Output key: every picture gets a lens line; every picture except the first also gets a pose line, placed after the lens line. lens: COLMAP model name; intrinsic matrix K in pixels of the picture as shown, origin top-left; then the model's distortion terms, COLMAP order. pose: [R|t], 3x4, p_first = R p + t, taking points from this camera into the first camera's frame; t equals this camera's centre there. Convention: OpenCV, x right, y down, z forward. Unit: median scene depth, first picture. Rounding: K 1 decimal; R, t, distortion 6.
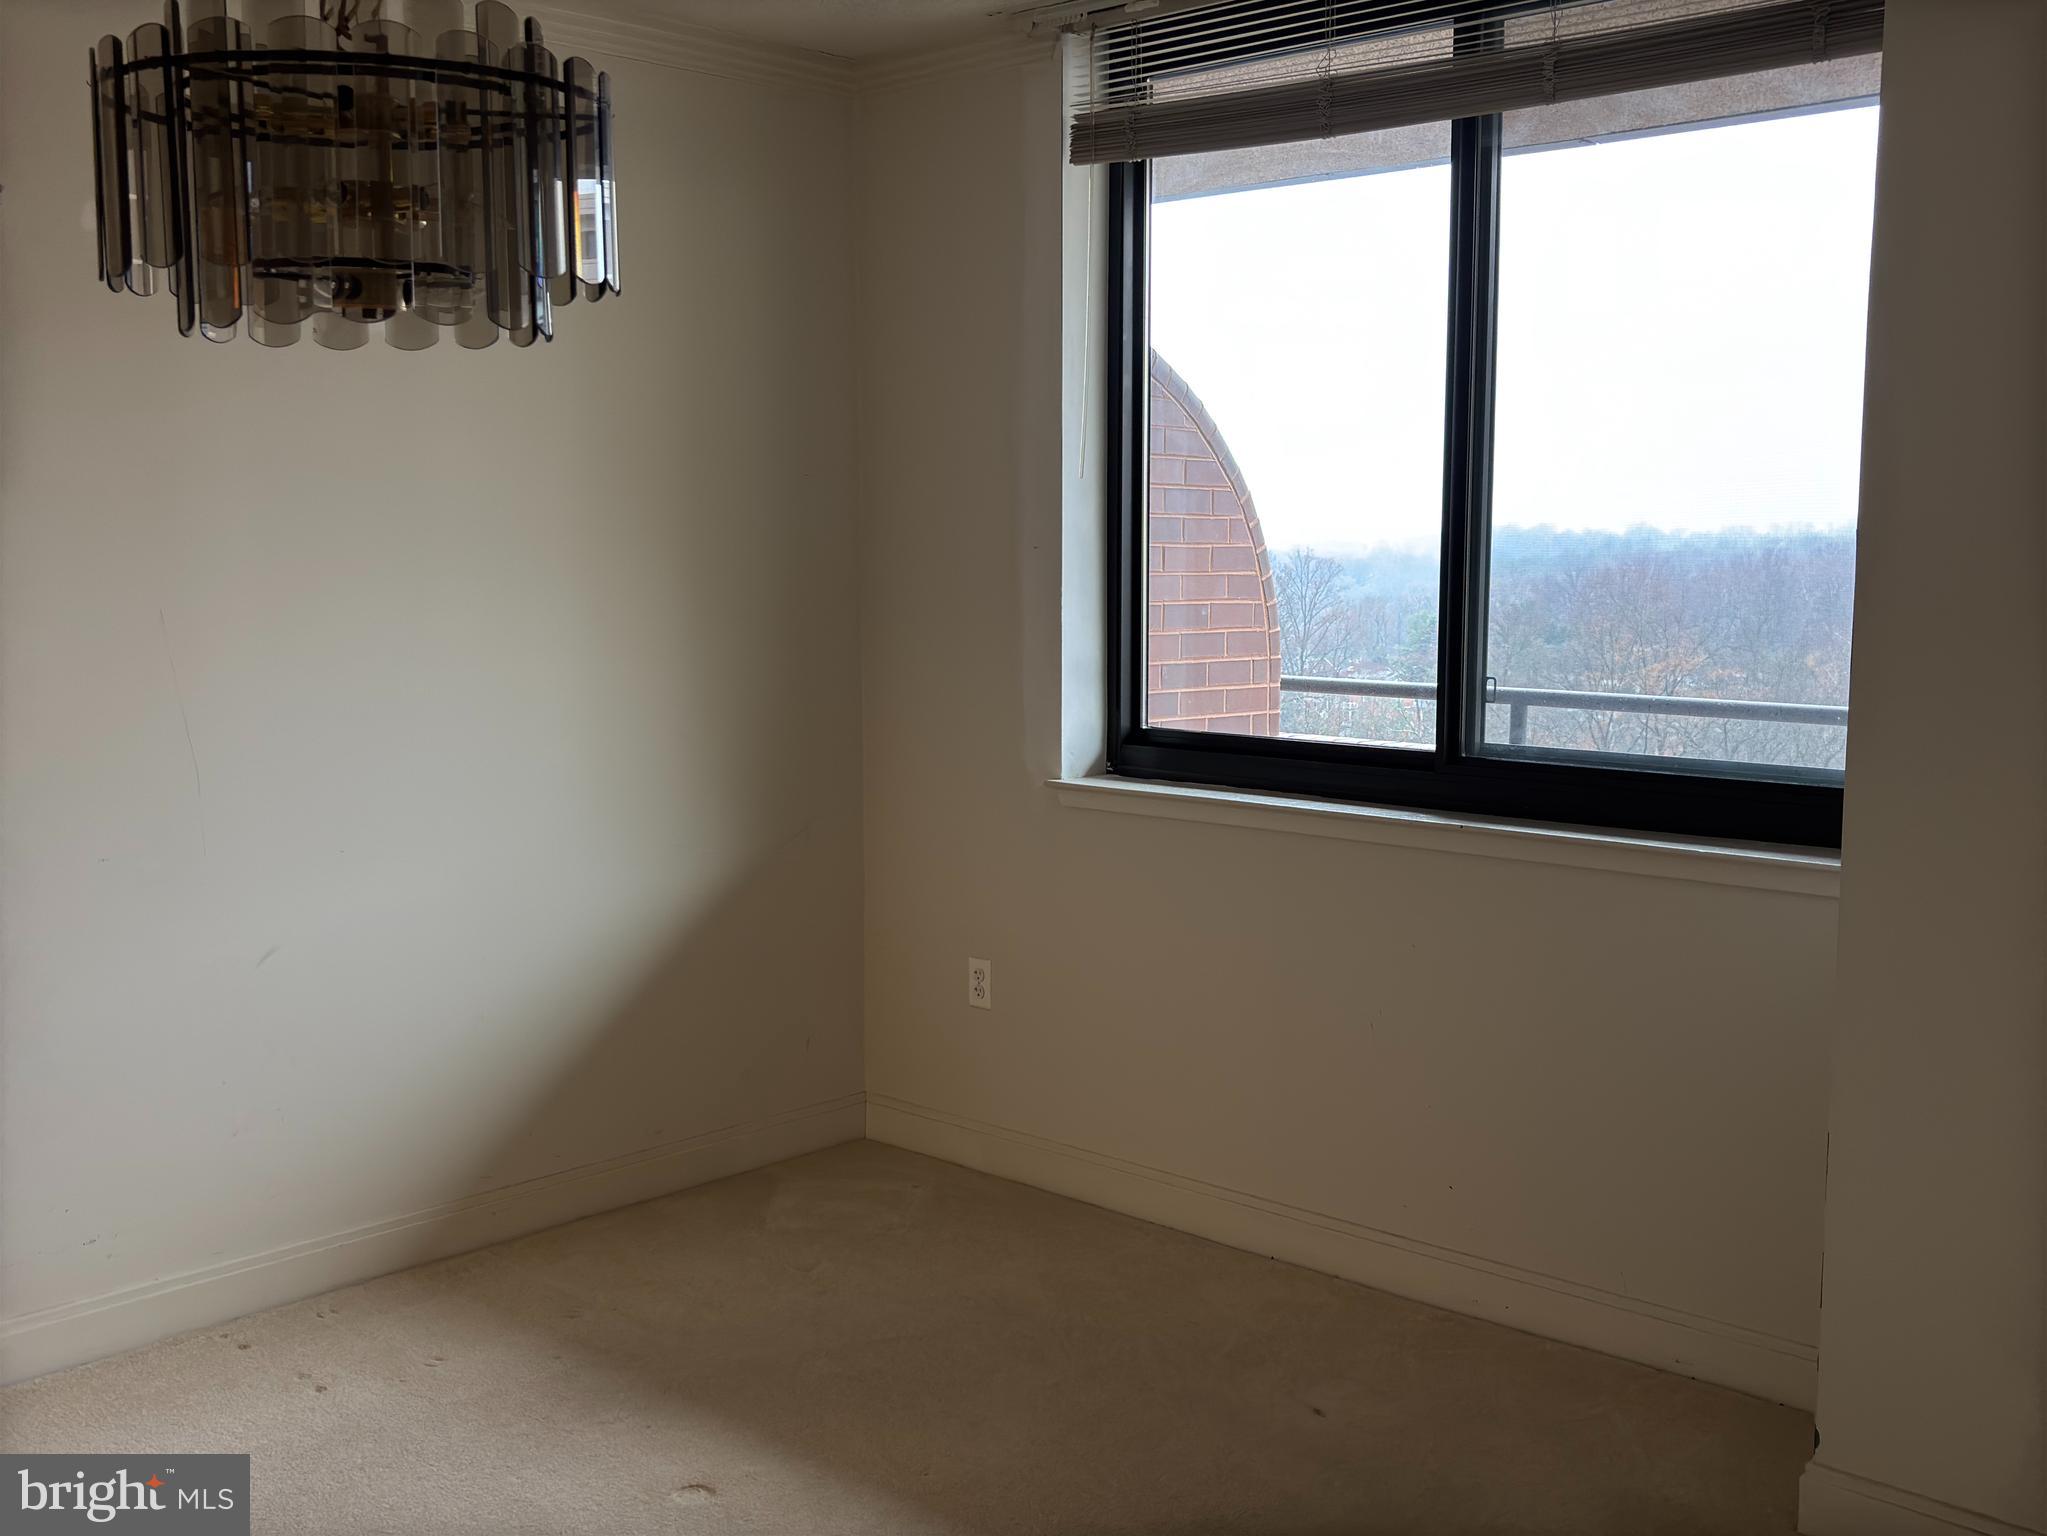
lens RADIAL K [[2136.0, 0, 1023.5], [0, 2136.0, 768.0], [0, 0, 1]] dist [0.048352, 0.000083]
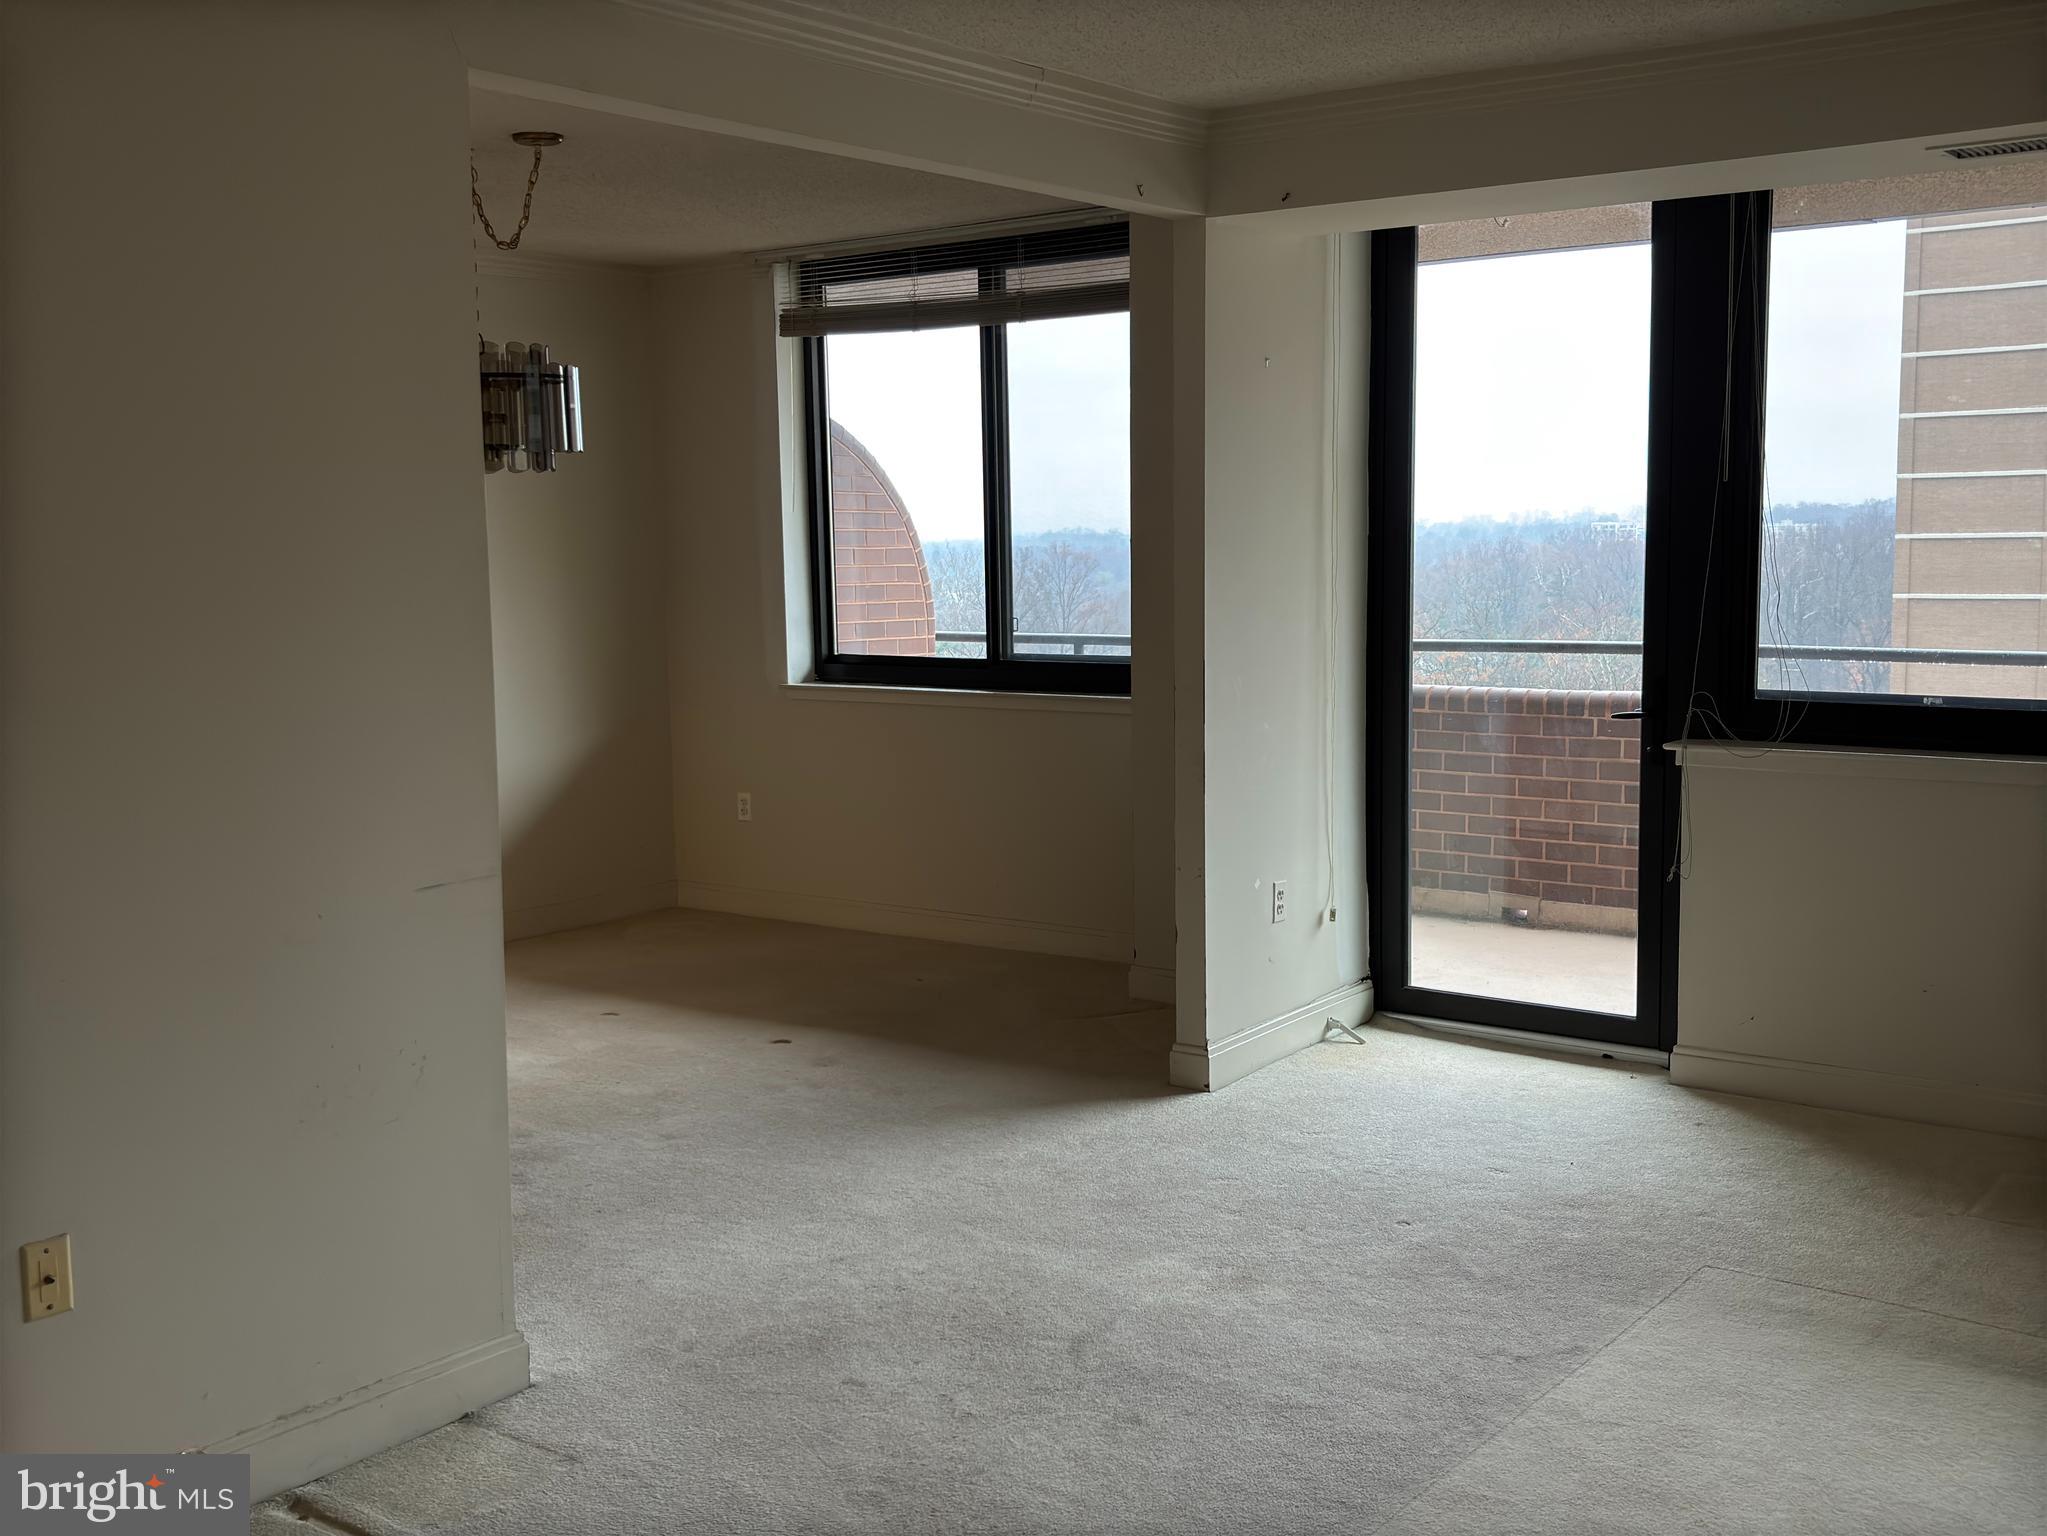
lens RADIAL K [[2103.8, 0, 1021.3], [0, 2103.8, 787.9], [0, 0, 1]] dist [0.118917, -0.000525]
pose [[0.993674, -0.029120, 0.108464, 0.018971], [0.027867, 0.999526, 0.013054, 0.077493], [-0.108793, -0.009949, 0.994015, -0.779606]]
